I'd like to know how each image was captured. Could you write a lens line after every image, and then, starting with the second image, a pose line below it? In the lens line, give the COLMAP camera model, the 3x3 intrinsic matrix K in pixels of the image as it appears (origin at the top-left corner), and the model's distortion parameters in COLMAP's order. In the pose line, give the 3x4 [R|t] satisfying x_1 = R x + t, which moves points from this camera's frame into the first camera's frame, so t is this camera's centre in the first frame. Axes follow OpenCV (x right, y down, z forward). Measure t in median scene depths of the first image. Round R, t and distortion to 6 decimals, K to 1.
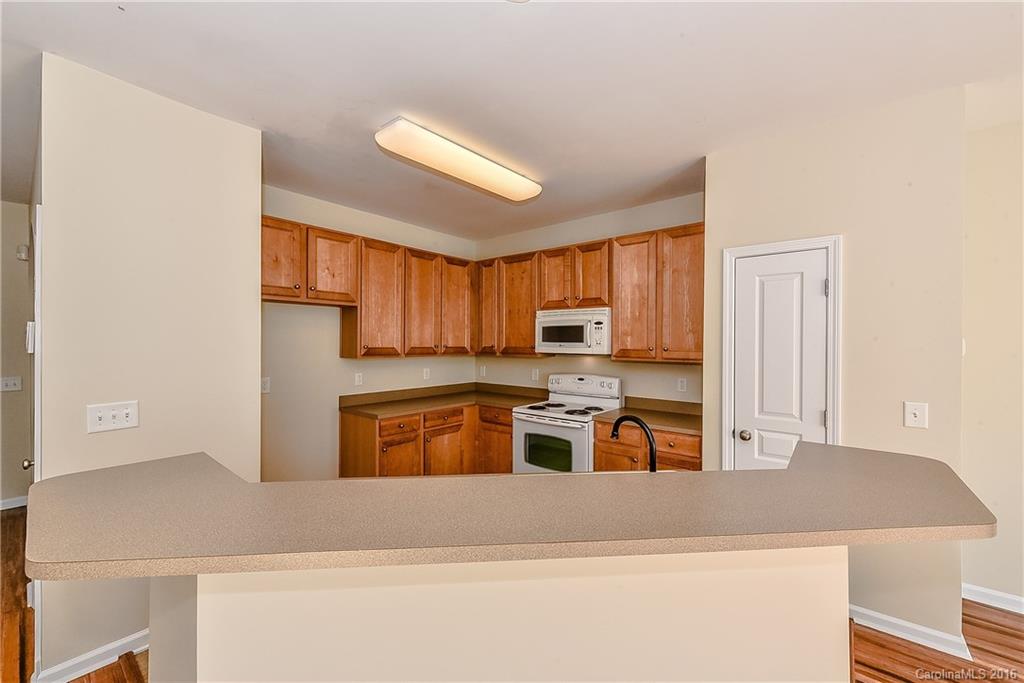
lens RADIAL K [[410.8, 0, 505.6], [0, 410.8, 344.1], [0, 0, 1]] dist [0.009259, -0.000636]
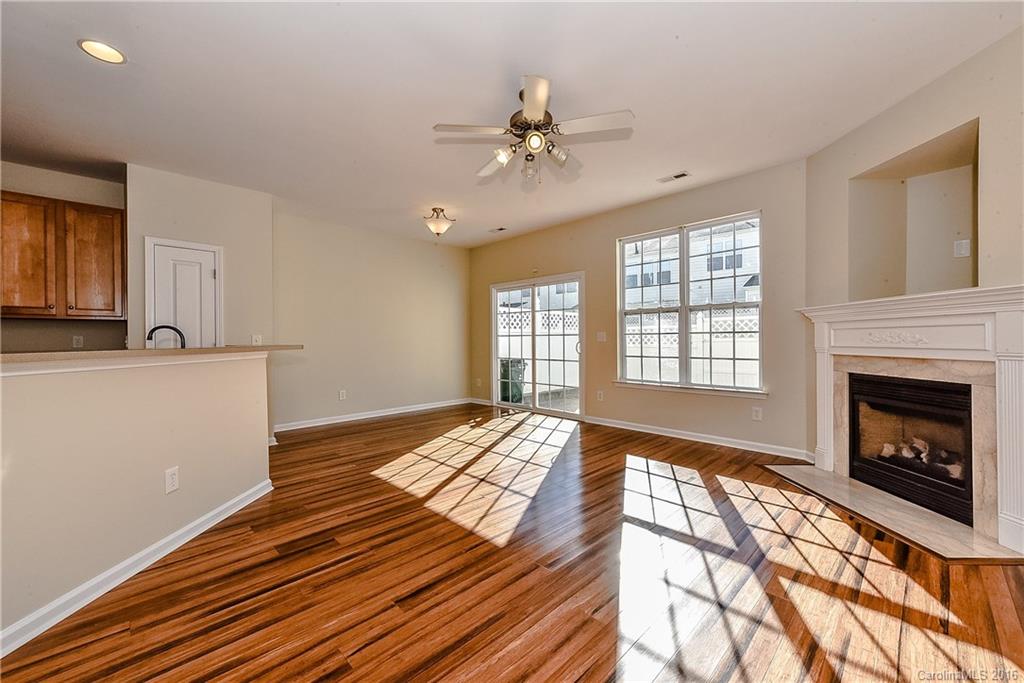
lens RADIAL K [[405.1, 0, 505.9], [0, 405.1, 339.8], [0, 0, 1]] dist [0.008168, -0.002040]
pose [[0.105289, -0.002620, 0.994438, -0.545803], [0.014138, 0.999899, 0.001137, 0.106118], [-0.994341, 0.013939, 0.105316, -0.278135]]
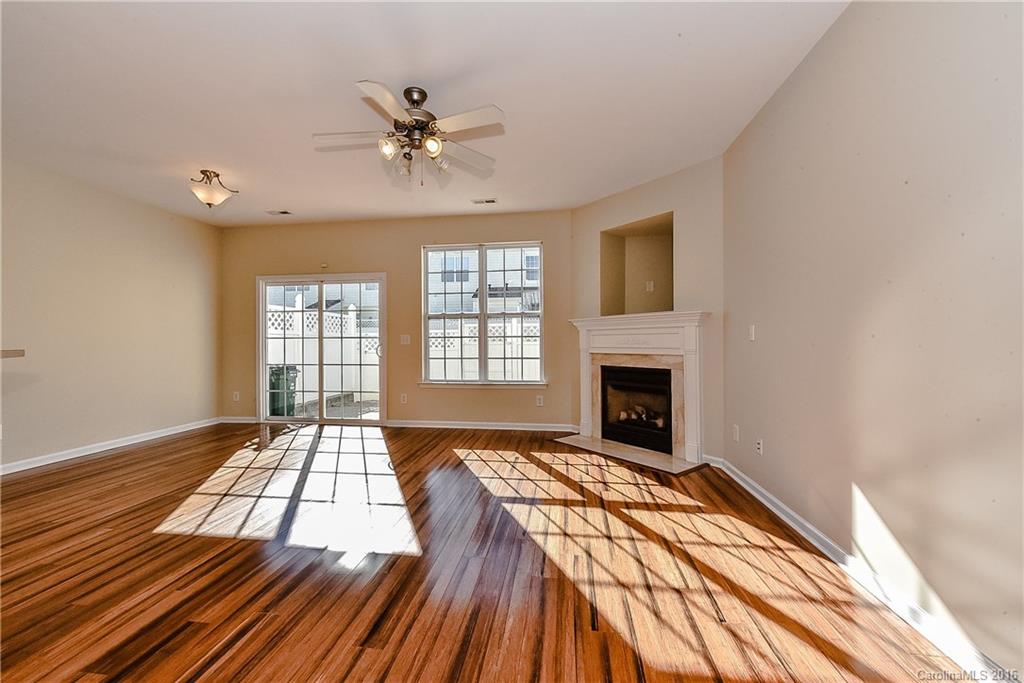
lens RADIAL K [[405.1, 0, 506.5], [0, 405.1, 342.0], [0, 0, 1]] dist [0.008168, -0.002040]
pose [[-0.526021, 0.000707, 0.850472, -0.511805], [0.009636, 0.999940, 0.005129, 0.105300], [-0.850417, 0.010893, -0.525996, -0.001140]]
